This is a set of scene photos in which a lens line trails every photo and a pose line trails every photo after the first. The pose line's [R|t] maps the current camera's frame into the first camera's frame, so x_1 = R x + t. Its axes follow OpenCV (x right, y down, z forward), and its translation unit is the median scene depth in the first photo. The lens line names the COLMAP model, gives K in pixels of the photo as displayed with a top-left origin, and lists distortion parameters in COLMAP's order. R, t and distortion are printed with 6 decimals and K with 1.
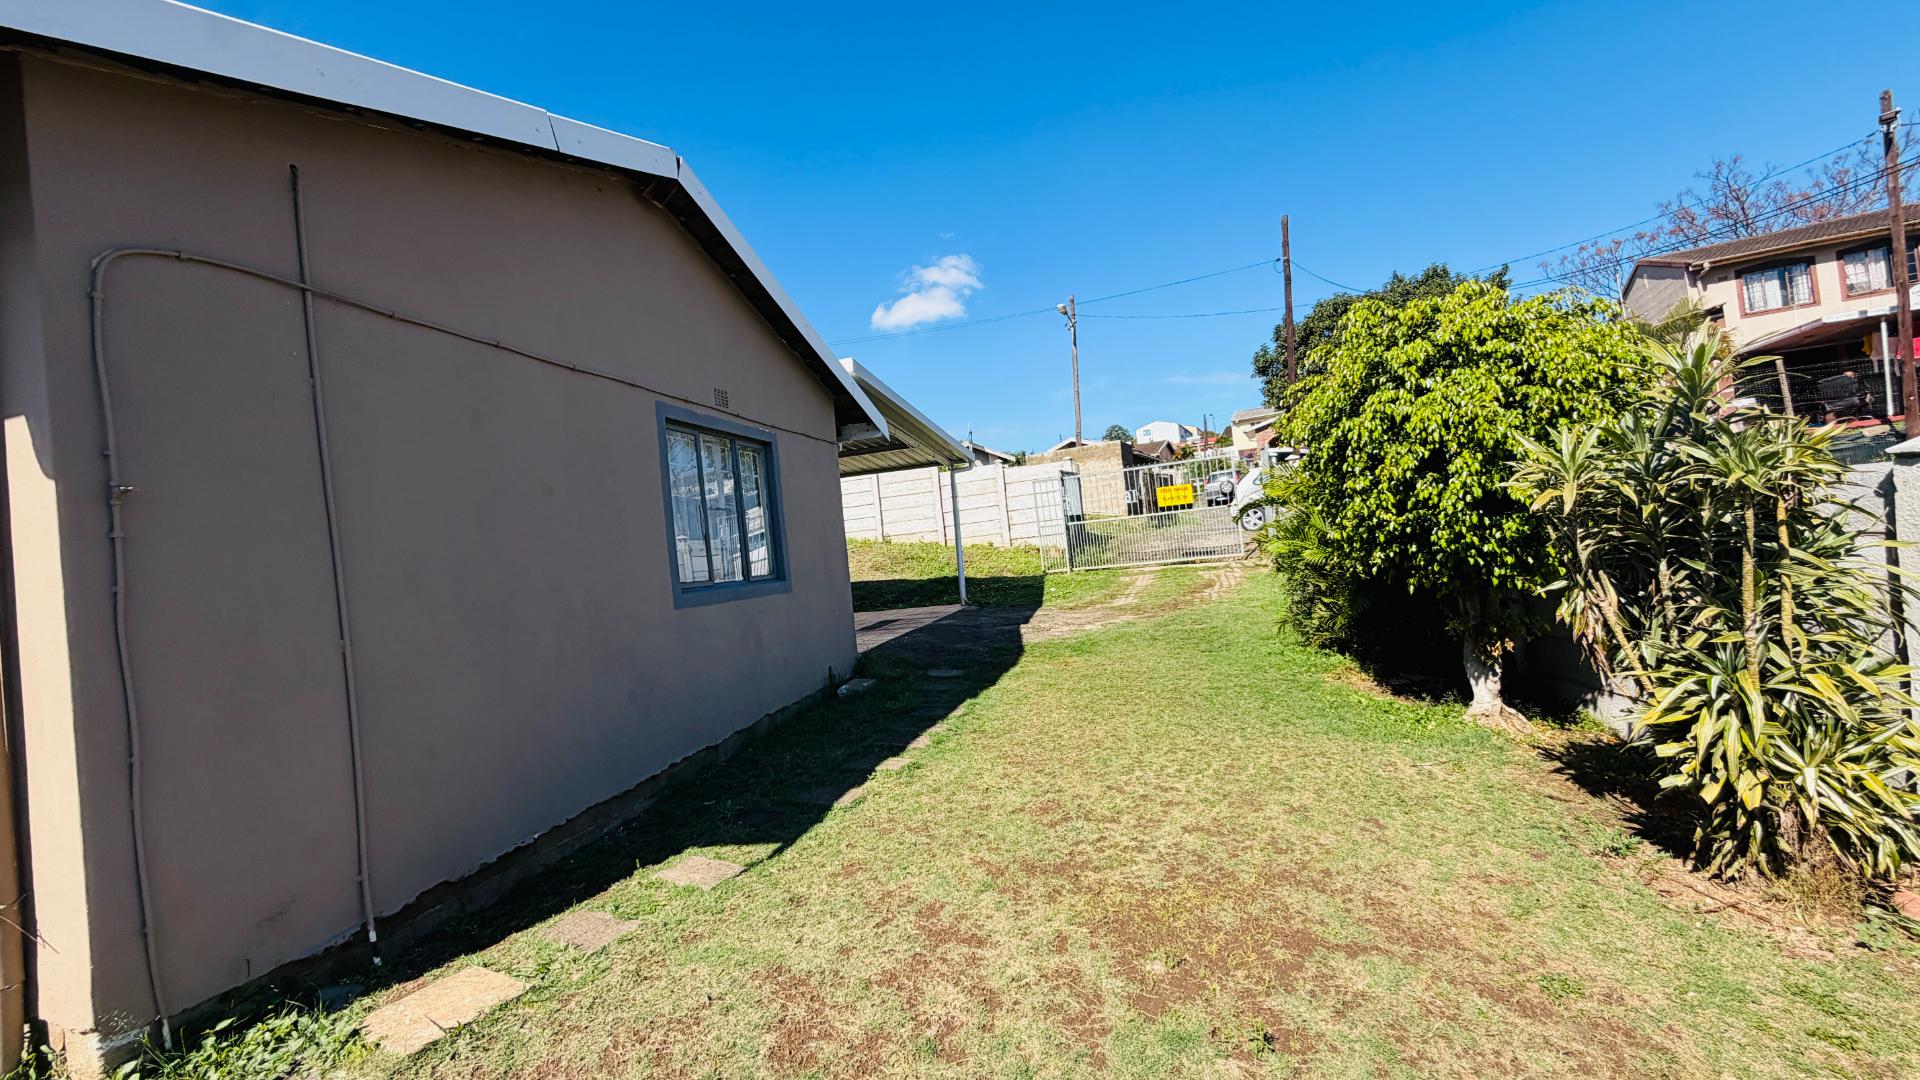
lens RADIAL K [[765.1, 0, 957.5], [0, 765.1, 542.1], [0, 0, 1]] dist [-0.000347, 0.000257]
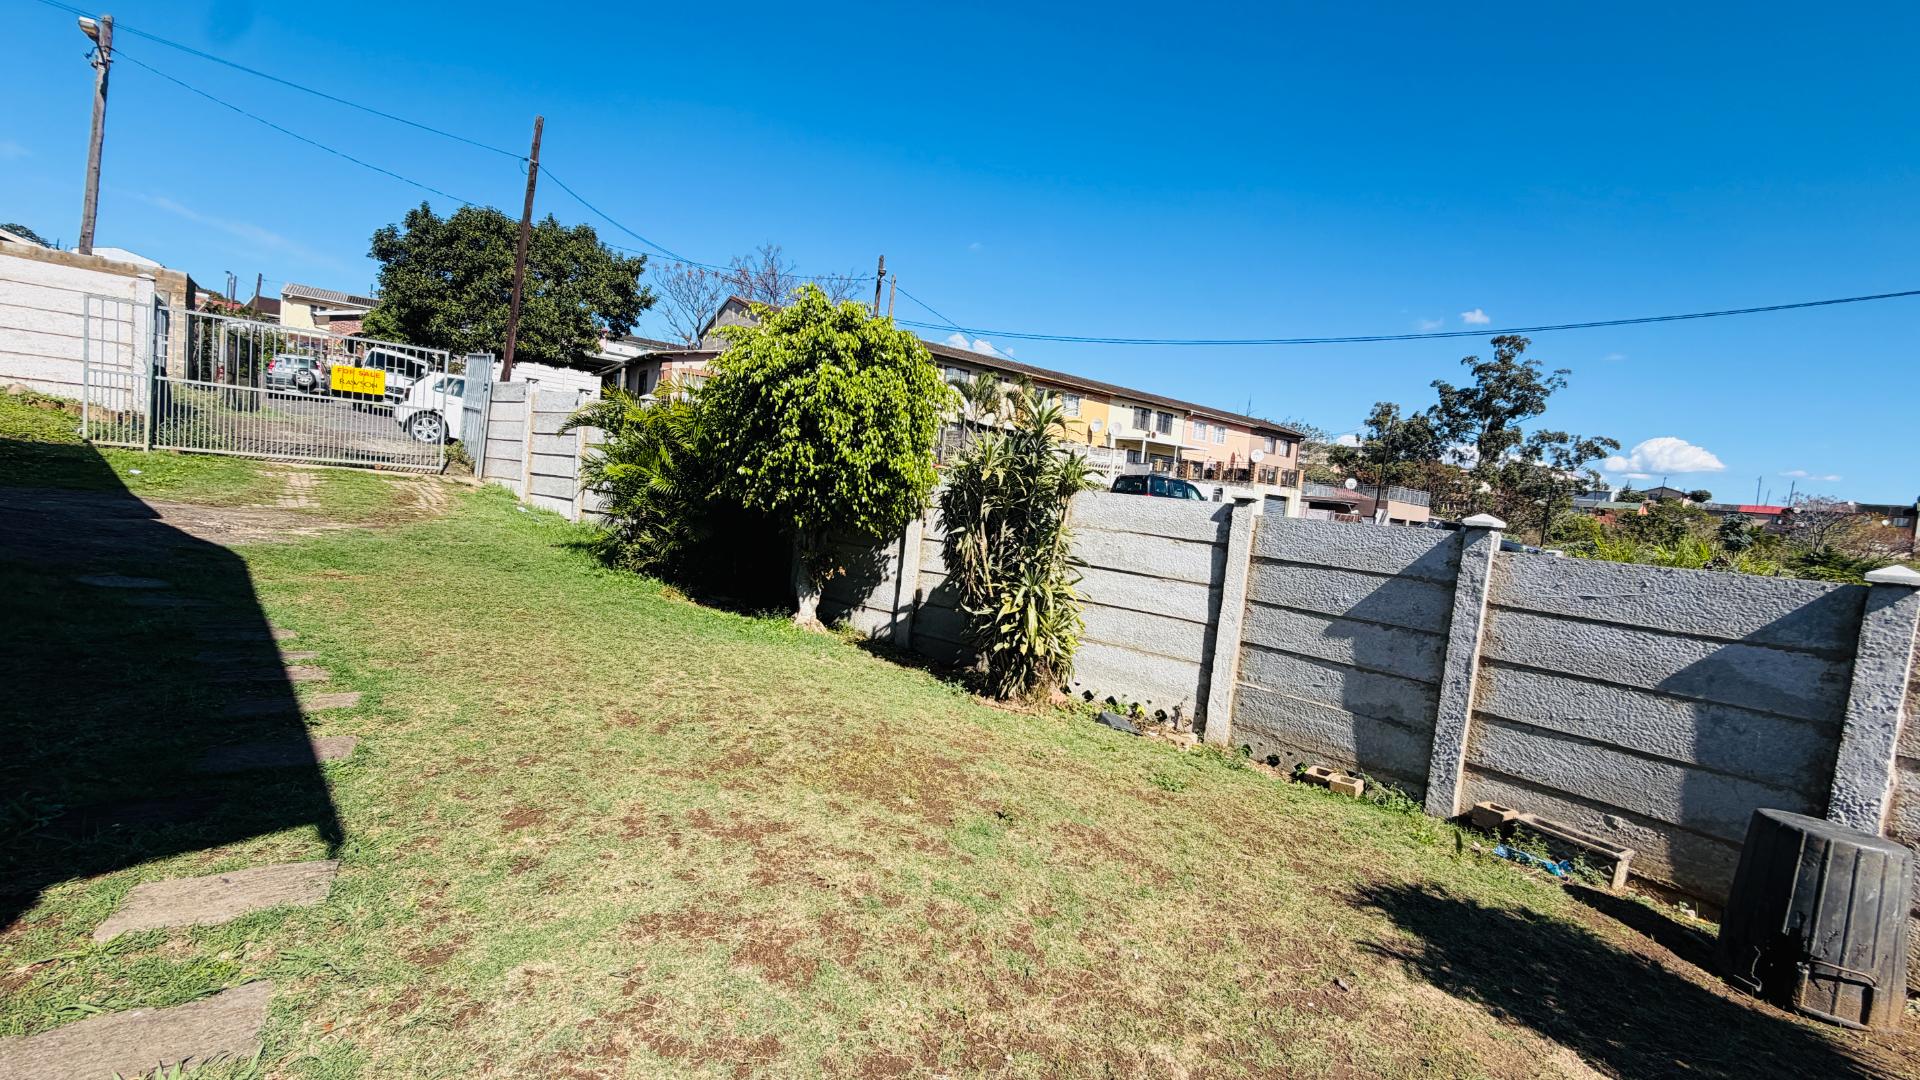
lens RADIAL K [[765.1, 0, 957.5], [0, 765.1, 542.6], [0, 0, 1]] dist [-0.000347, 0.000257]
pose [[0.423173, 0.083239, 0.902217, -0.407031], [-0.149834, 0.988490, -0.020921, 0.075801], [-0.893574, -0.126329, 0.430774, 0.215750]]
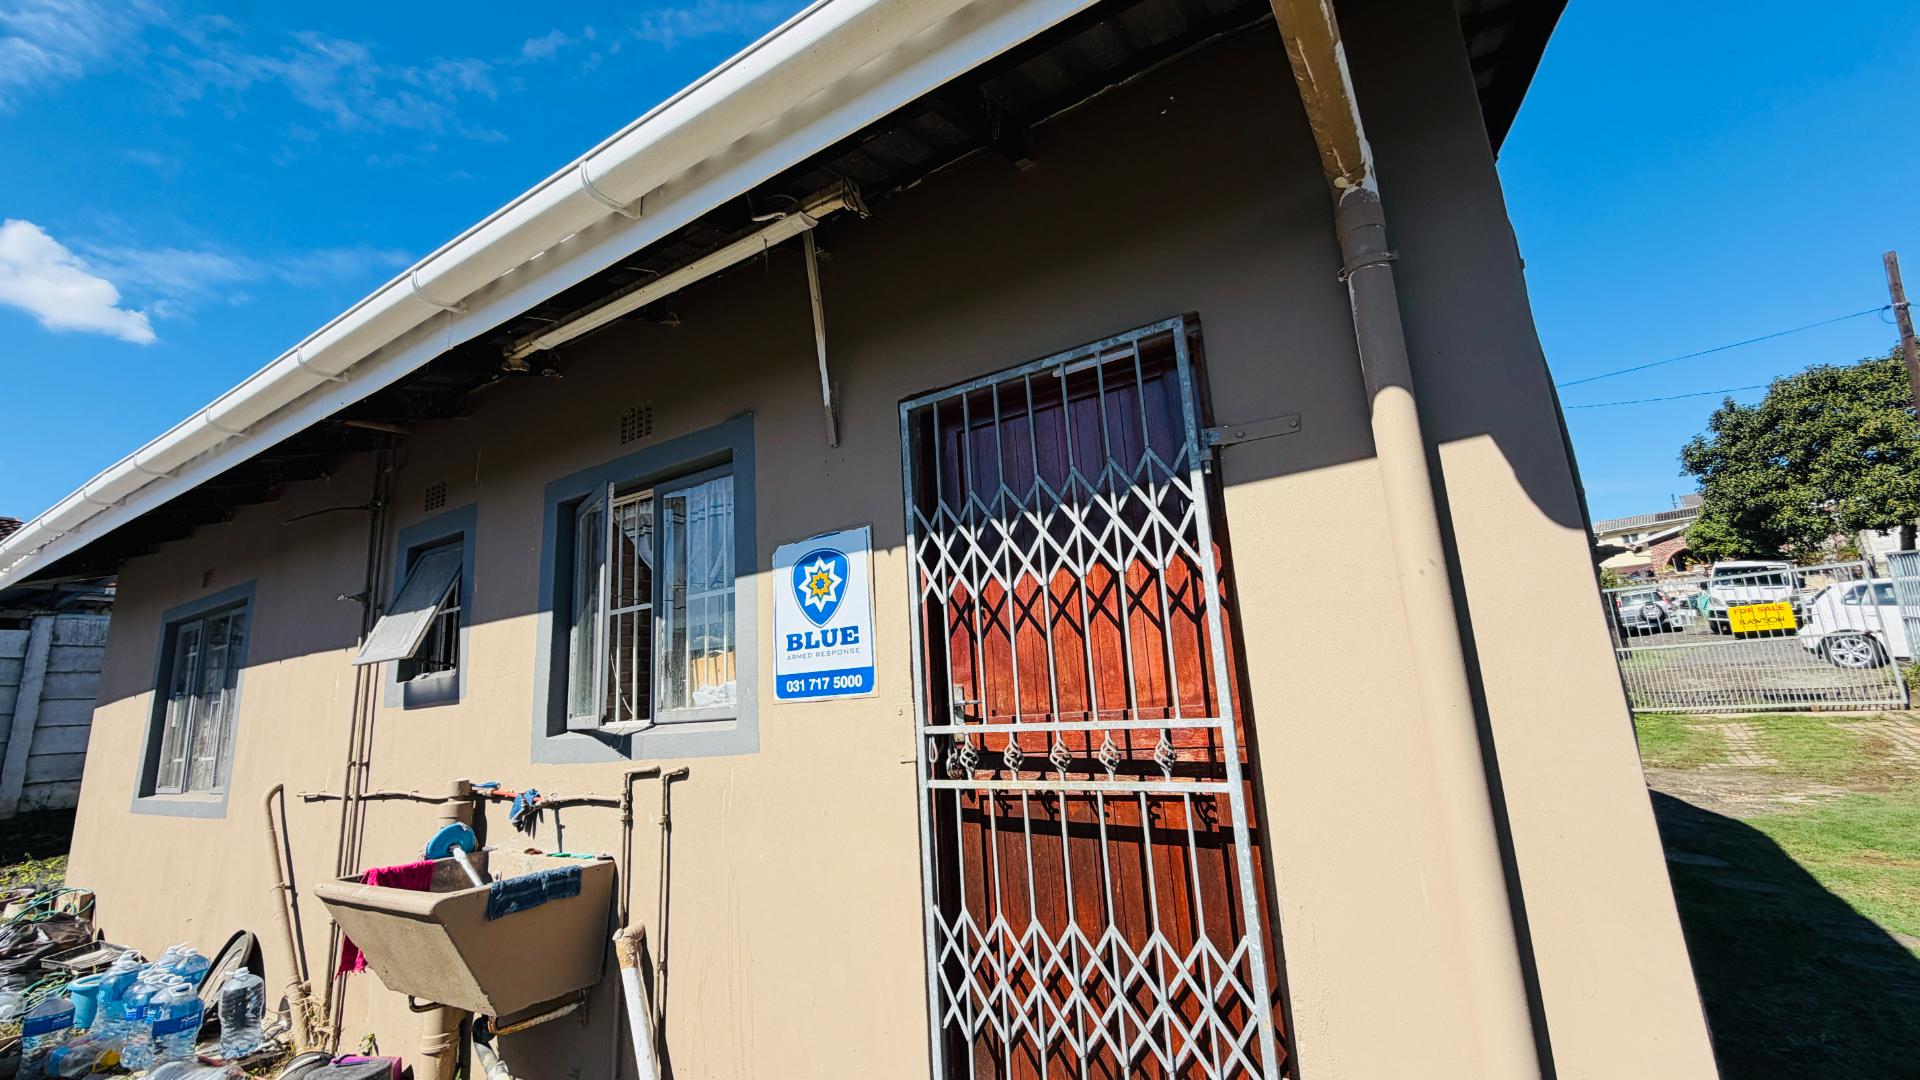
lens RADIAL K [[765.1, 0, 956.6], [0, 765.1, 537.5], [0, 0, 1]] dist [-0.000347, 0.000257]
pose [[0.952796, -0.022157, -0.302803, -0.626863], [-0.028771, 0.986256, -0.162699, 0.016716], [0.302246, 0.163731, 0.939063, 0.117473]]
